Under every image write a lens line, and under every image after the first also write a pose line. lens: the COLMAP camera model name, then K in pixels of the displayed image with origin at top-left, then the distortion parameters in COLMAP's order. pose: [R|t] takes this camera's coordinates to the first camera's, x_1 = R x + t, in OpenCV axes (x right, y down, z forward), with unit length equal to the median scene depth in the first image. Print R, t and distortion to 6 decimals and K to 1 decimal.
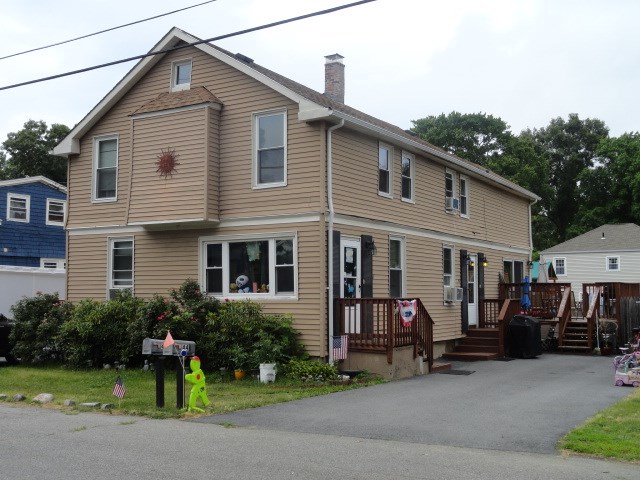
lens RADIAL K [[779.9, 0, 319.5], [0, 779.9, 241.3], [0, 0, 1]] dist [0.018691, 0.000000]
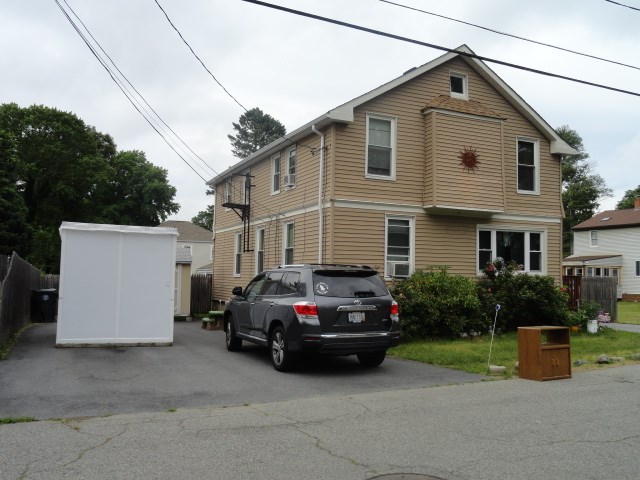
lens RADIAL K [[594.4, 0, 320.0], [0, 594.4, 237.6], [0, 0, 1]] dist [-0.063097, 0.000000]
pose [[0.535119, 0.055555, 0.842948, -1.074338], [-0.077184, 0.996877, -0.016703, 0.050529], [-0.841244, -0.056124, 0.537735, 0.711918]]
